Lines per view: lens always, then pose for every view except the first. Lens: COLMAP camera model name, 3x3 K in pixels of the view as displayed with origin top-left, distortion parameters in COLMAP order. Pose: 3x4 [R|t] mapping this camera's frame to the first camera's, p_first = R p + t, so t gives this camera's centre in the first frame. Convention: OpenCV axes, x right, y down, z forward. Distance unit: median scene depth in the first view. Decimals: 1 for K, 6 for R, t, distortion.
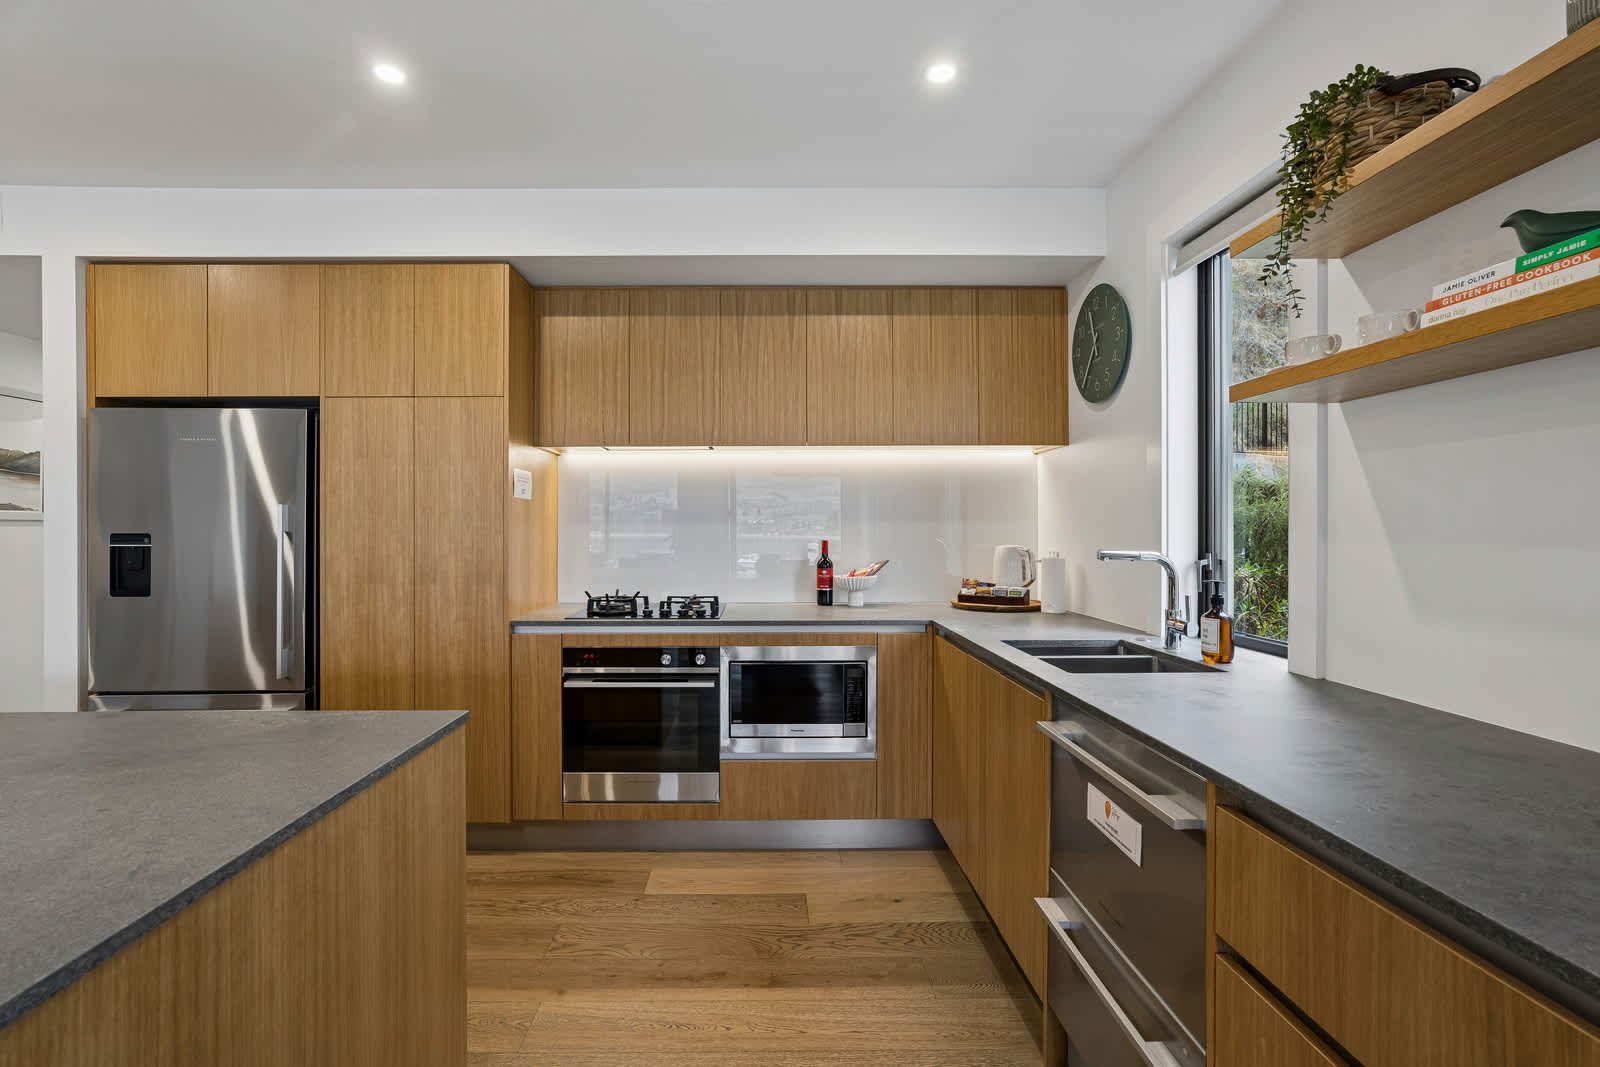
lens RADIAL K [[731.0, 0, 803.2], [0, 731.0, 526.6], [0, 0, 1]] dist [-0.002863, 0.000129]
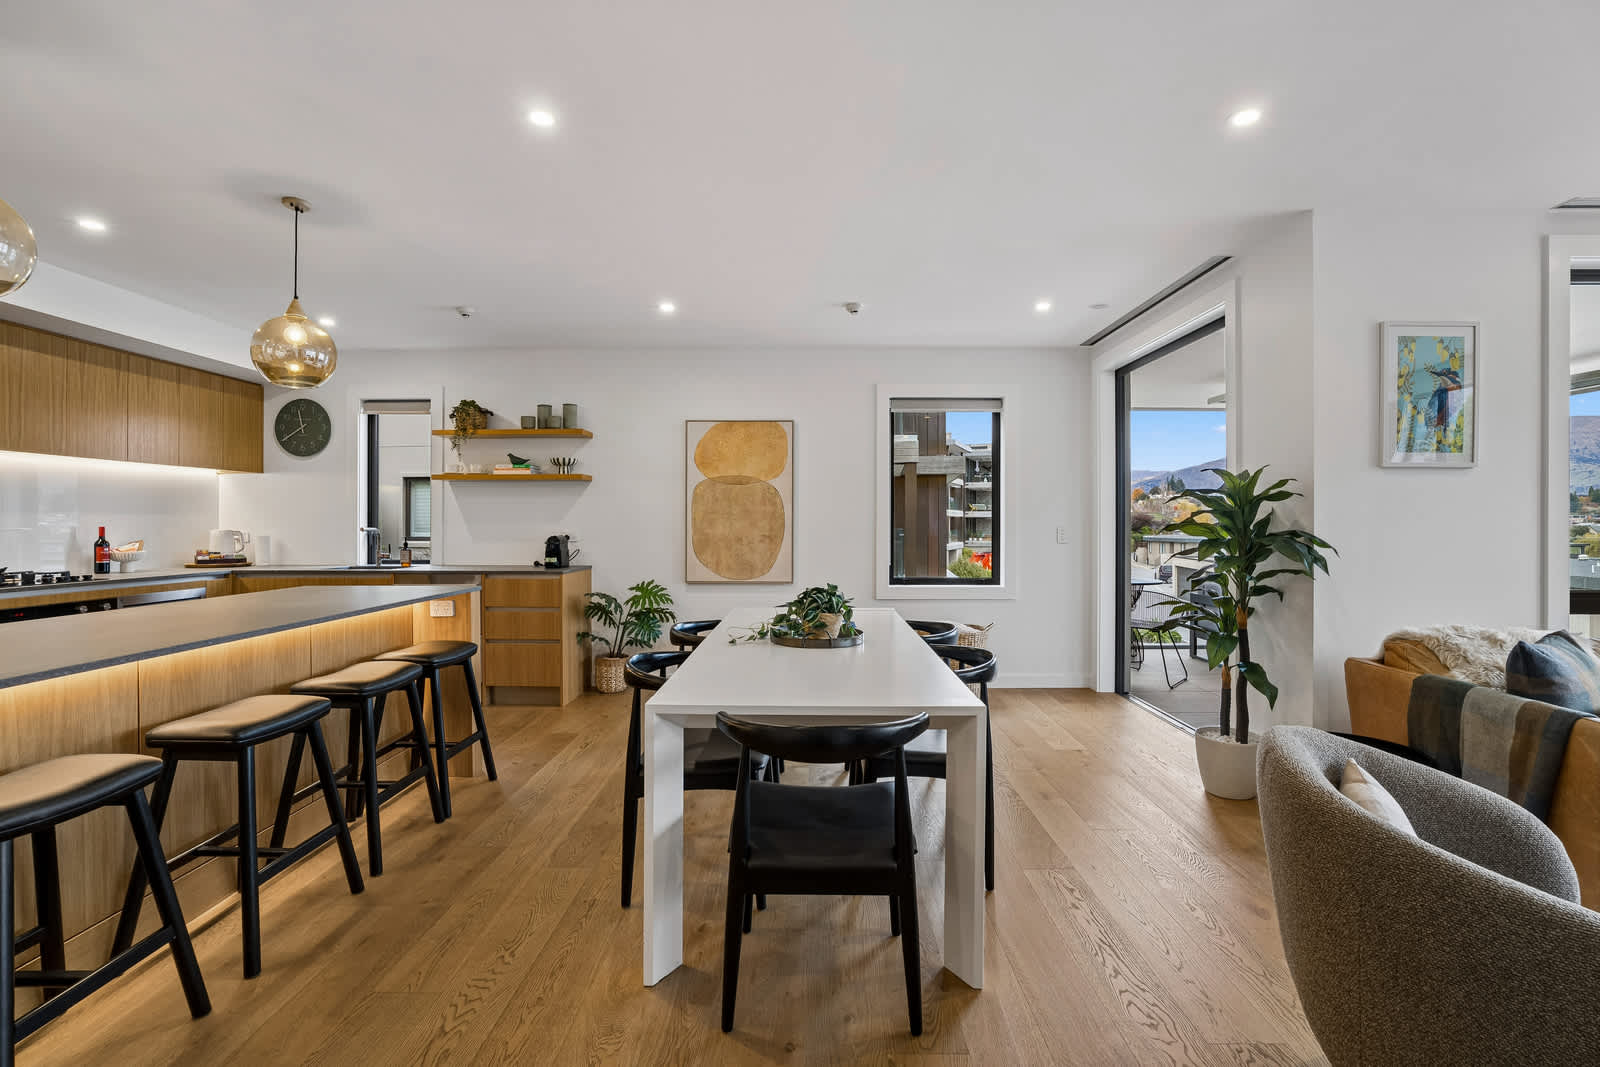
lens RADIAL K [[731.0, 0, 803.2], [0, 731.0, 526.6], [0, 0, 1]] dist [-0.002863, 0.000129]
pose [[0.043923, 0.000489, 0.999035, -1.335976], [-0.014525, 0.999894, 0.000149, -0.000111], [-0.998929, -0.014518, 0.043926, -0.399263]]
